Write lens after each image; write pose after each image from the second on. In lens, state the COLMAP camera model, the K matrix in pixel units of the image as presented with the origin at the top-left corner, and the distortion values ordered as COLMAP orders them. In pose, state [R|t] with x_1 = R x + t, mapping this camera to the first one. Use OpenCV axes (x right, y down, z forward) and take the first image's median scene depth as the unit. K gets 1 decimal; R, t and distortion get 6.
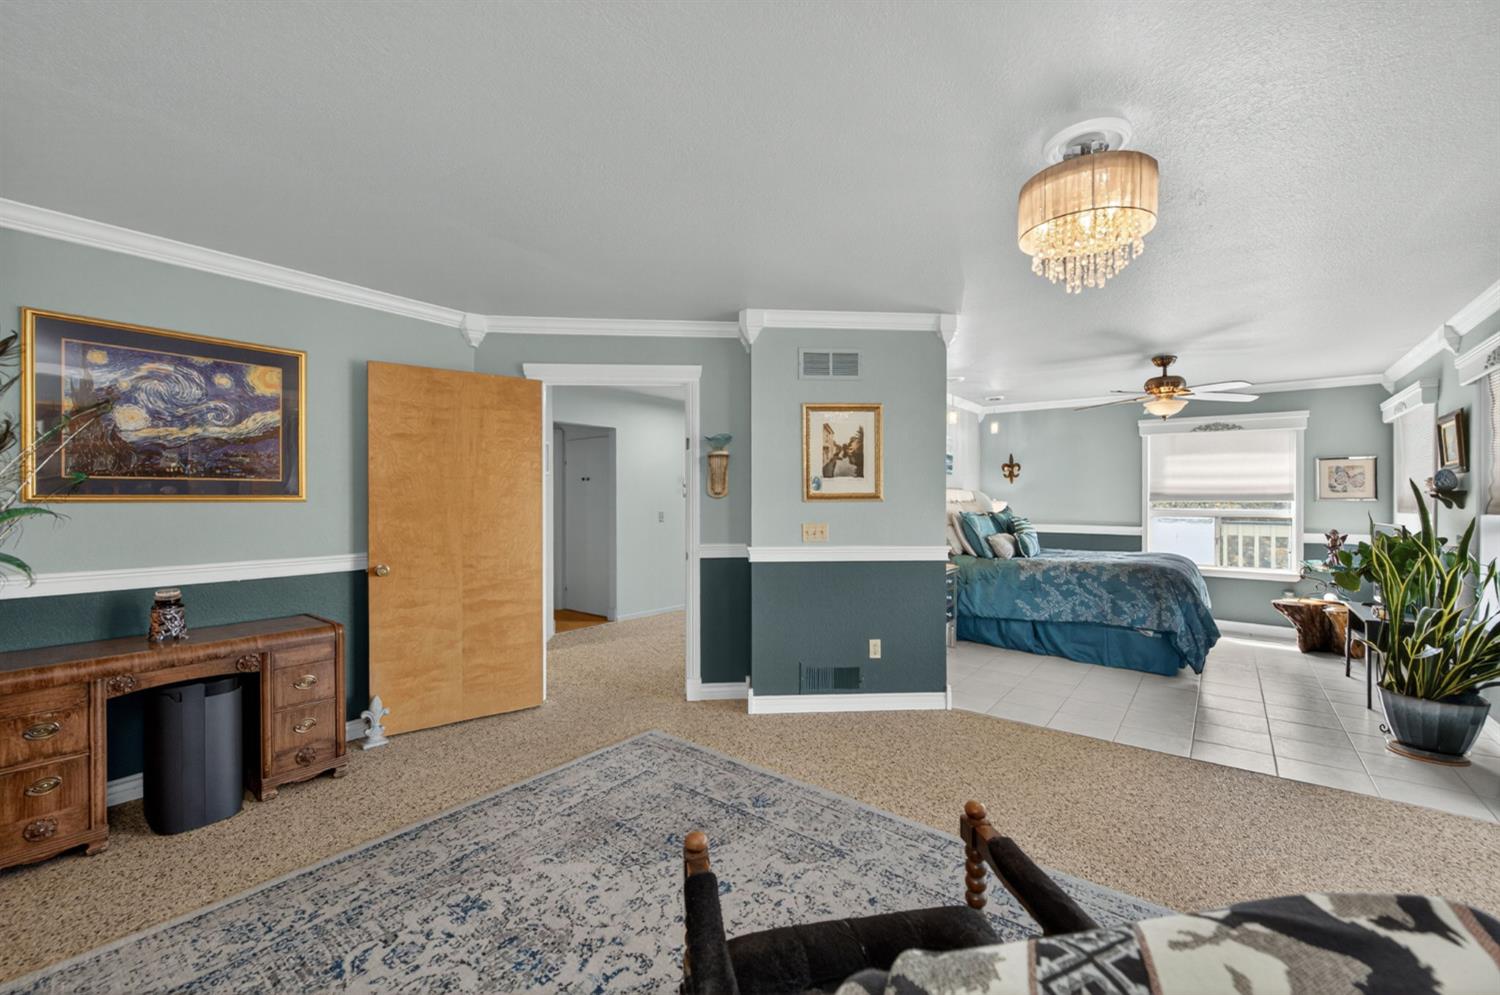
lens RADIAL K [[595.9, 0, 752.7], [0, 595.9, 493.4], [0, 0, 1]] dist [-0.000515, -0.000036]
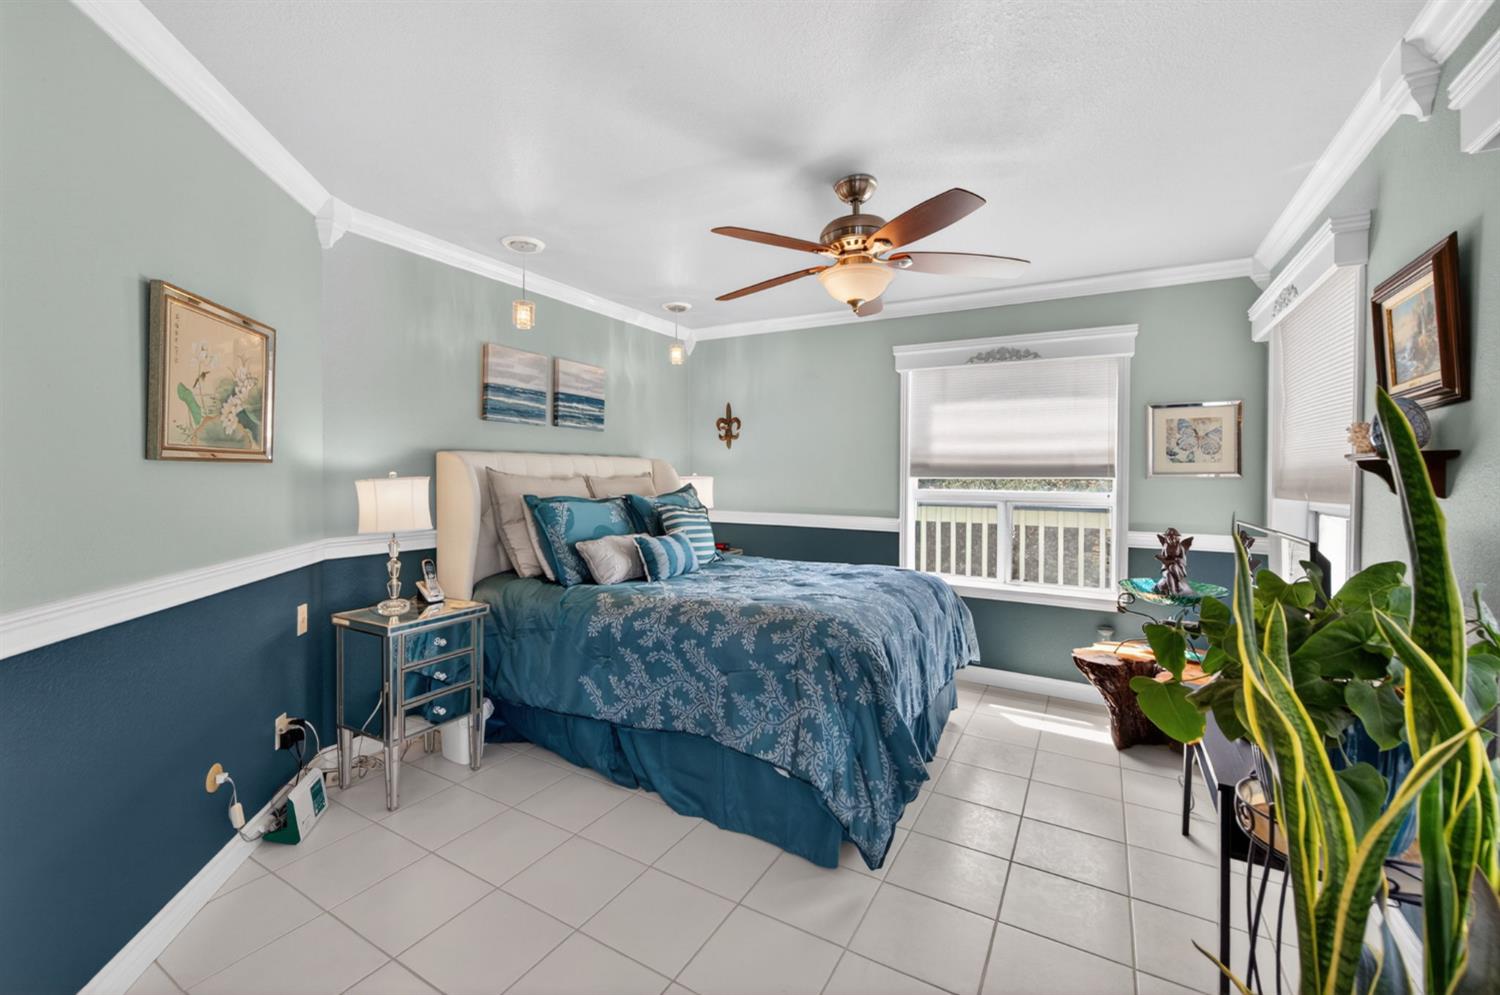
lens RADIAL K [[596.5, 0, 744.8], [0, 596.5, 475.5], [0, 0, 1]] dist [0.026734, -0.010694]
pose [[0.991588, 0.004645, 0.129350, 0.519086], [-0.006067, 0.999925, 0.010601, 0.007470], [-0.129291, -0.011296, 0.991542, 0.503558]]
